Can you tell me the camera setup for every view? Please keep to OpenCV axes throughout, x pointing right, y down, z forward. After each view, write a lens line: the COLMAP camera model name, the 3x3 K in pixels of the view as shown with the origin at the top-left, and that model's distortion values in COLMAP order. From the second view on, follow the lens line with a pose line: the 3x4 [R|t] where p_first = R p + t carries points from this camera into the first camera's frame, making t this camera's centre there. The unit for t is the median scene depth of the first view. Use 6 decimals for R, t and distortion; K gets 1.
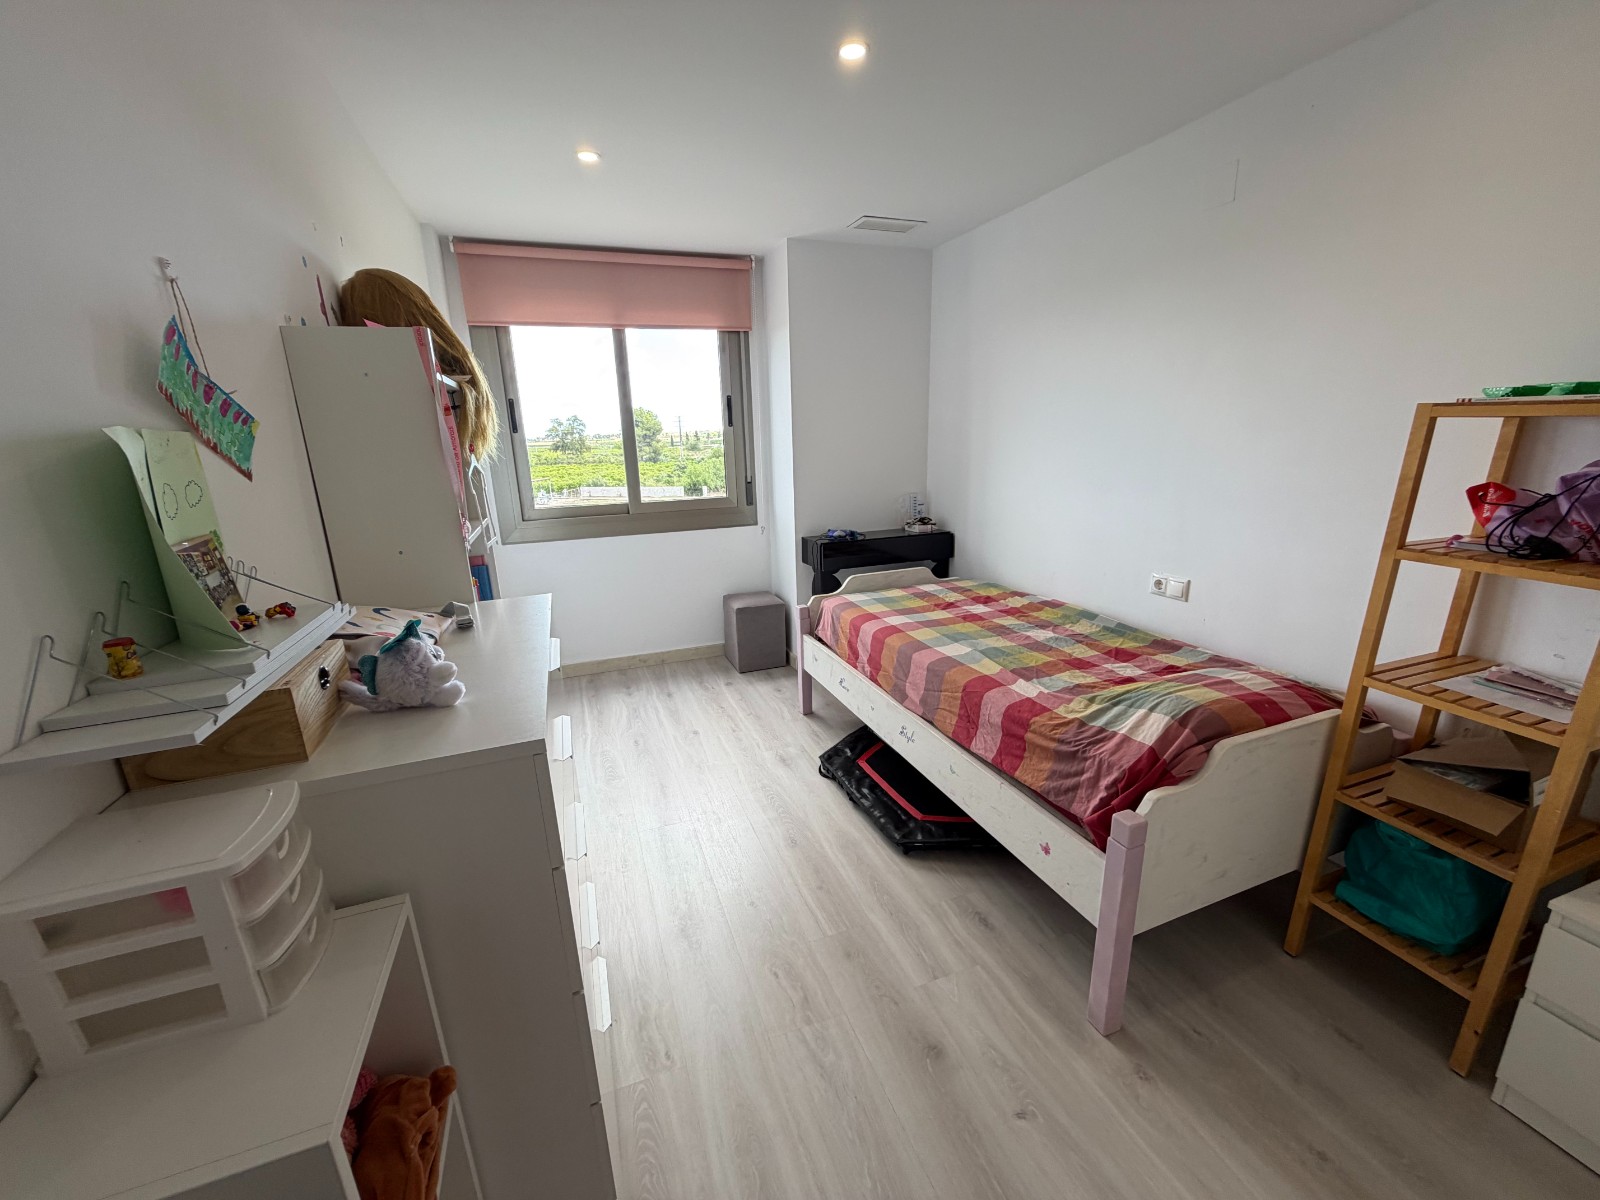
lens RADIAL K [[642.1, 0, 800.1], [0, 642.1, 605.3], [0, 0, 1]] dist [0.000640, -0.000324]
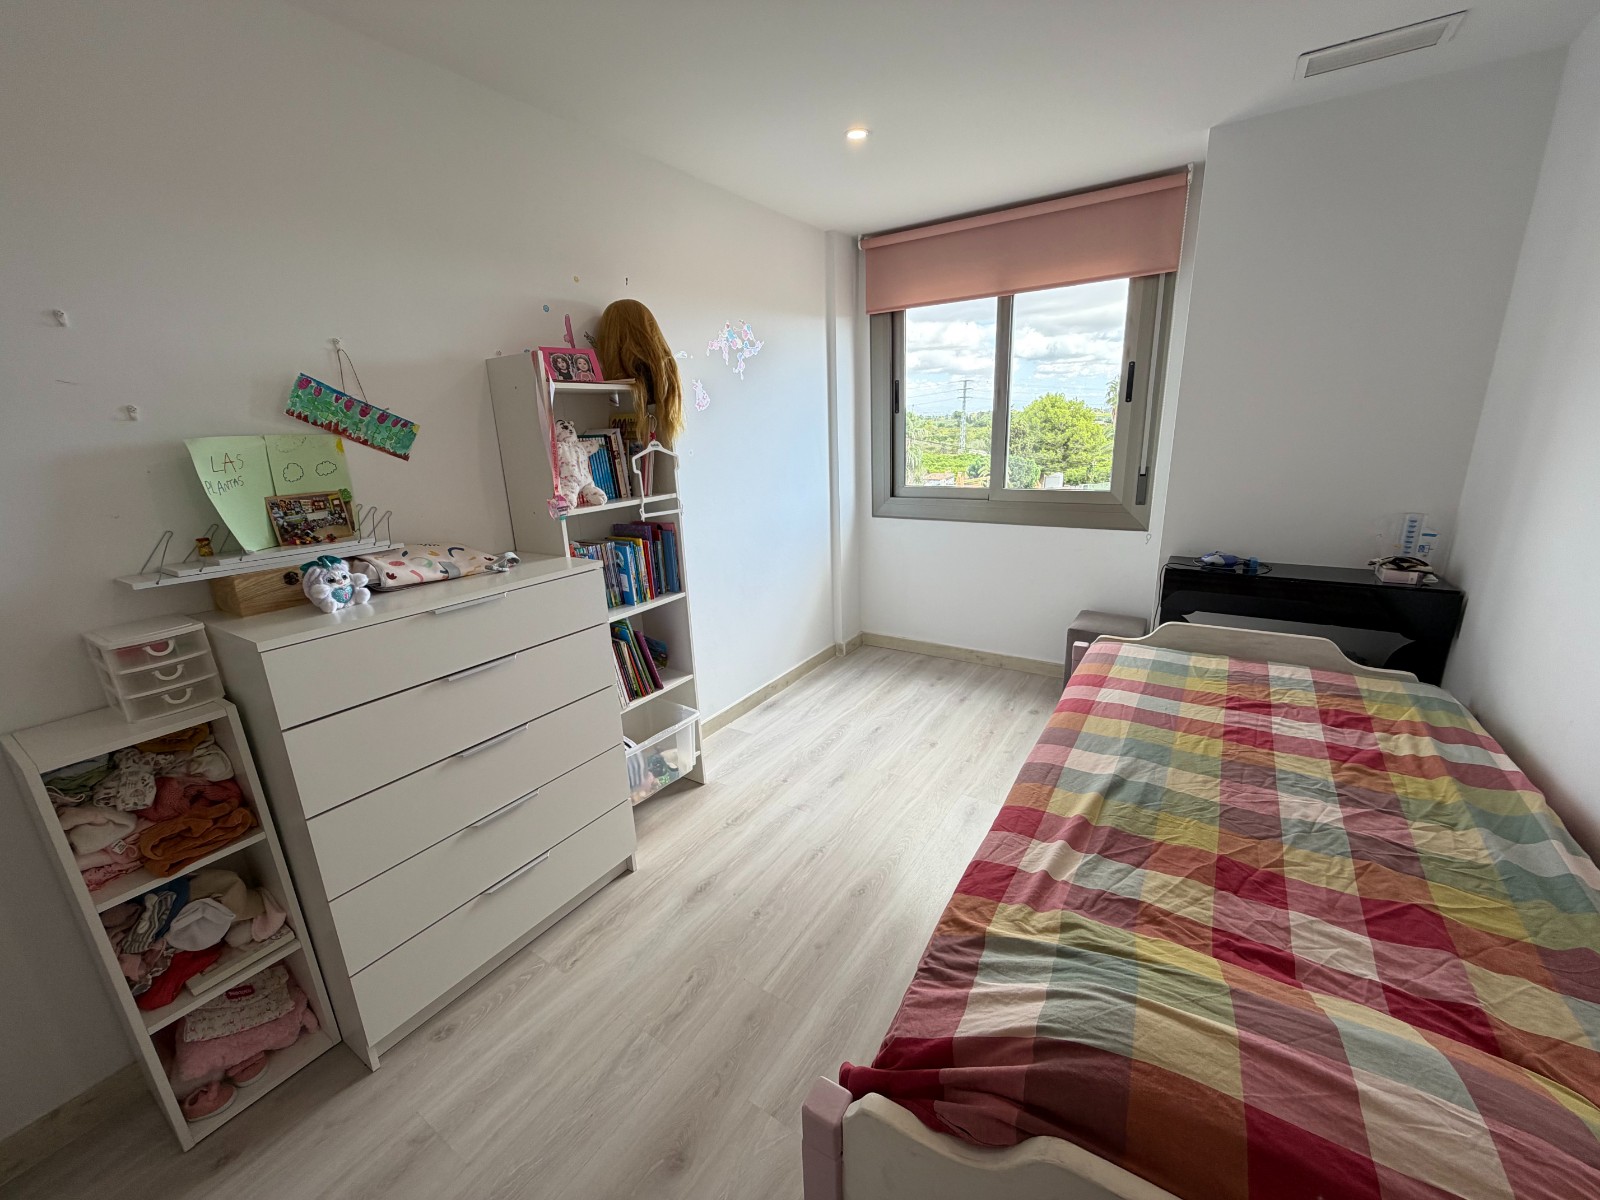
lens RADIAL K [[642.1, 0, 796.0], [0, 642.1, 607.3], [0, 0, 1]] dist [0.000640, -0.000324]
pose [[0.593745, 0.228744, -0.771455, 0.432100], [-0.190004, 0.971486, 0.141820, -0.096438], [0.781899, 0.062374, 0.620277, 0.295665]]
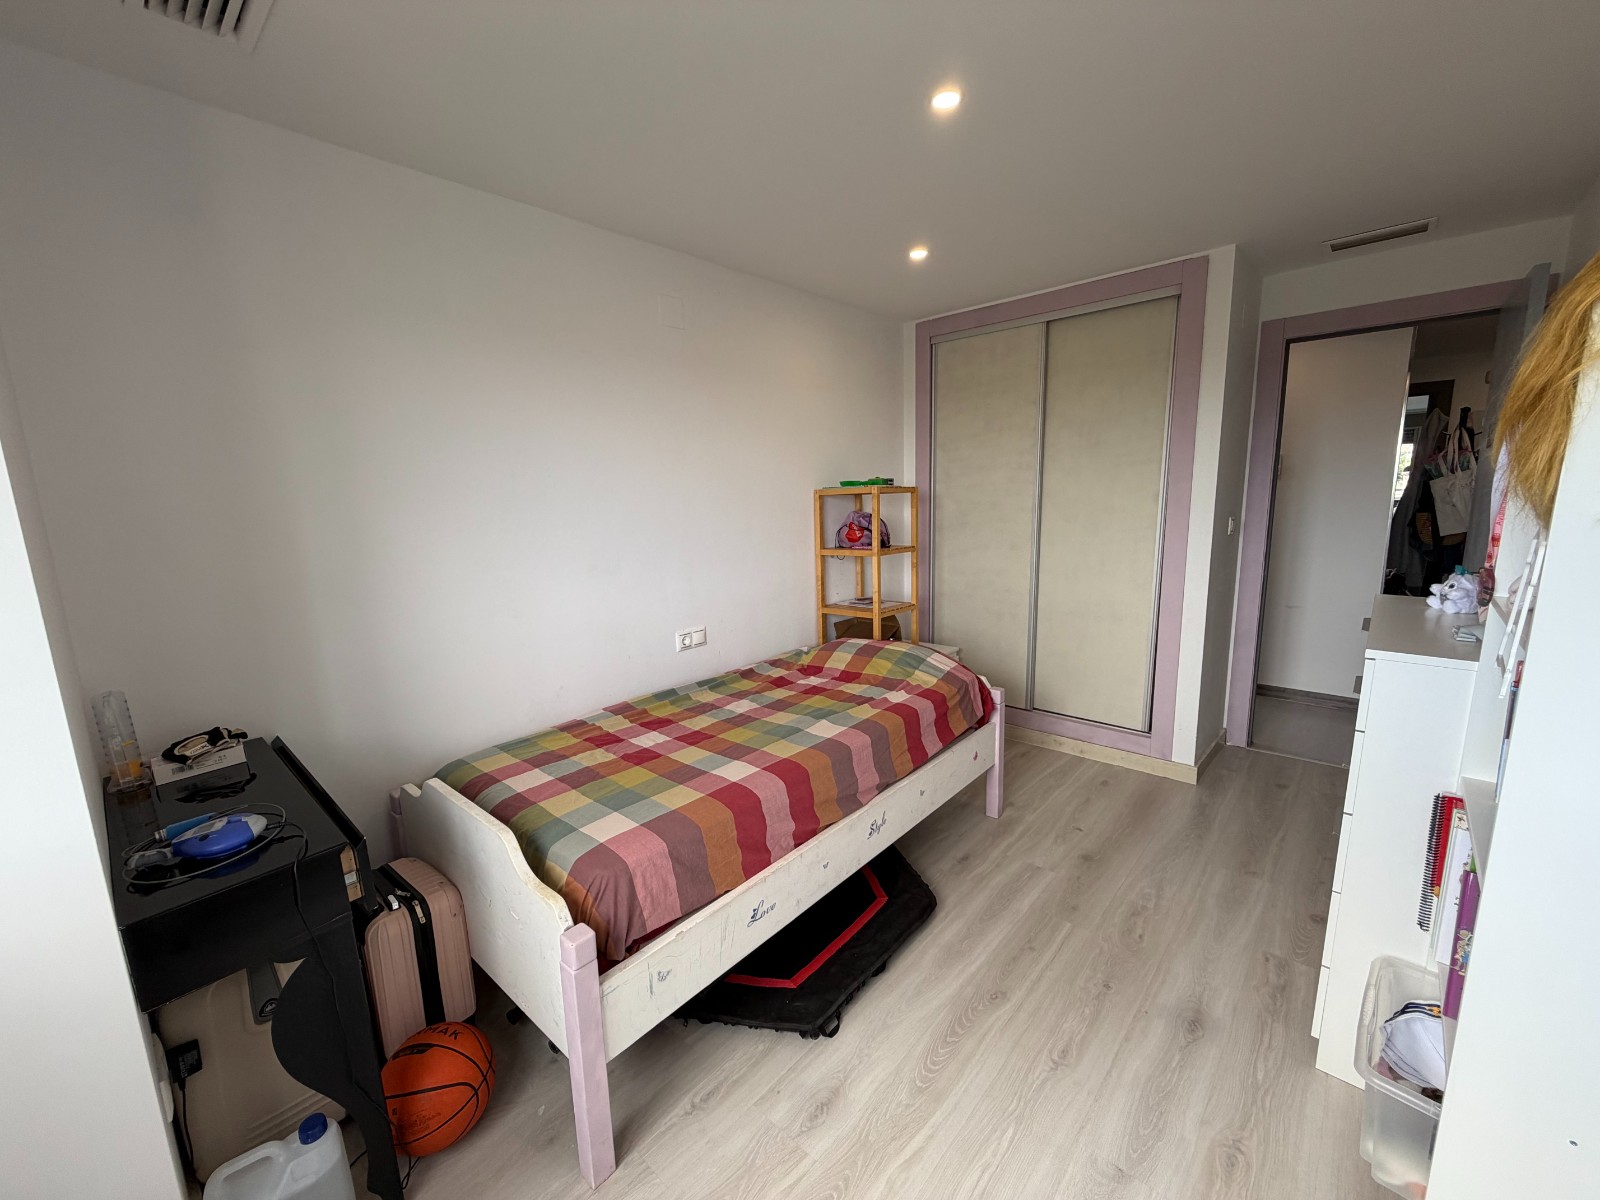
lens RADIAL K [[642.1, 0, 790.3], [0, 642.1, 597.1], [0, 0, 1]] dist [0.000640, -0.000324]
pose [[-0.453183, -0.107659, 0.884892, -0.447940], [0.275621, 0.927115, 0.253950, -0.297710], [-0.847737, 0.358981, -0.390480, 1.105980]]
